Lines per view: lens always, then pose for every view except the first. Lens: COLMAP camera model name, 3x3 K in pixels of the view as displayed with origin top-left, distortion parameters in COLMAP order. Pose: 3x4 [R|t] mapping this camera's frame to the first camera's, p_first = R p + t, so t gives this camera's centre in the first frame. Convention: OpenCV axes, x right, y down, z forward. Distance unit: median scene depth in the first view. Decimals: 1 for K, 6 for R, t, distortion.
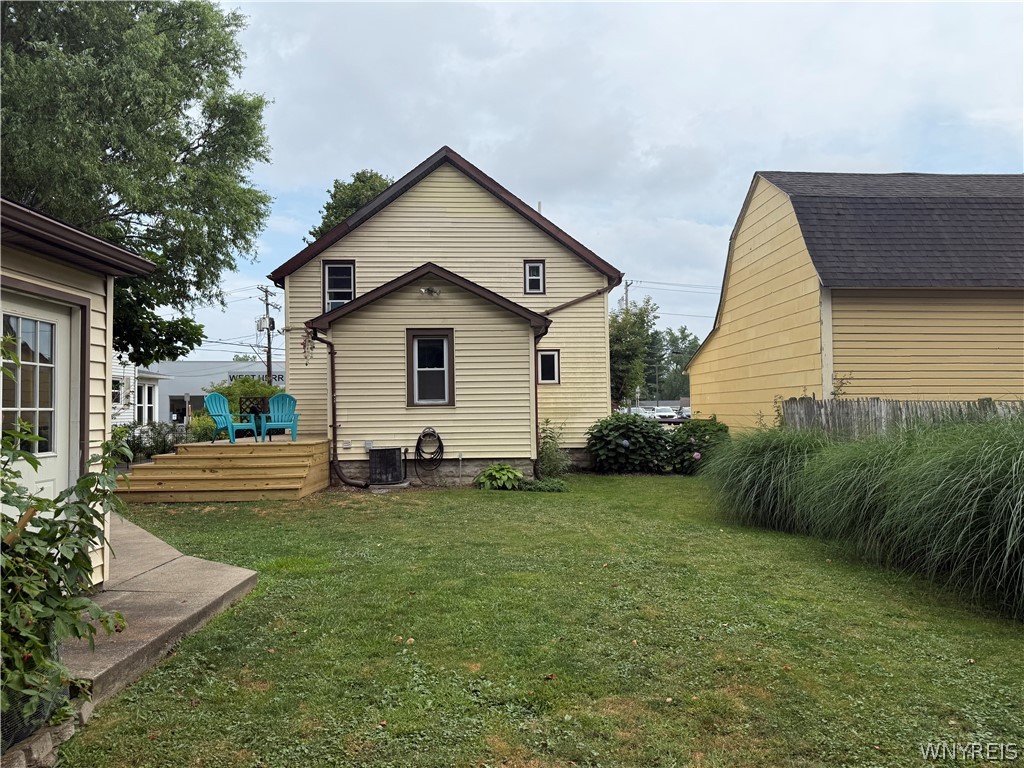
lens RADIAL K [[717.9, 0, 515.5], [0, 717.9, 384.6], [0, 0, 1]] dist [0.096409, -0.135423]
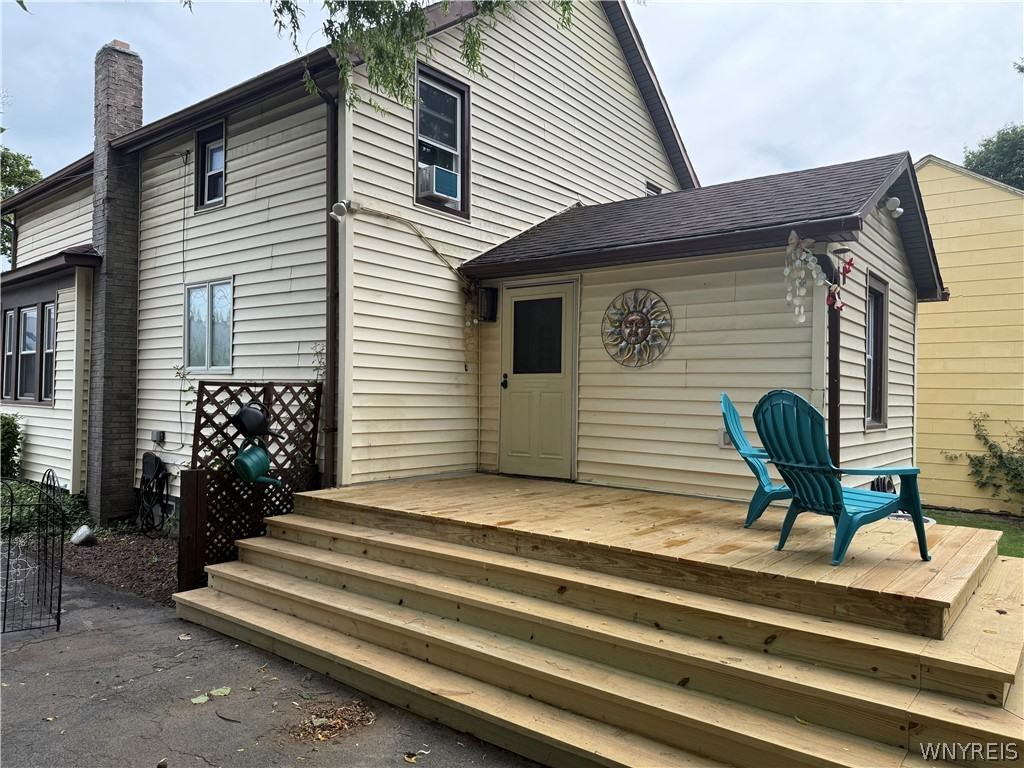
lens RADIAL K [[717.9, 0, 515.5], [0, 717.9, 384.6], [0, 0, 1]] dist [0.096409, -0.135423]
pose [[0.637447, 0.042271, 0.769334, -0.686009], [-0.052691, 0.998548, -0.011207, 0.019936], [-0.768691, -0.033393, 0.638749, 0.865290]]
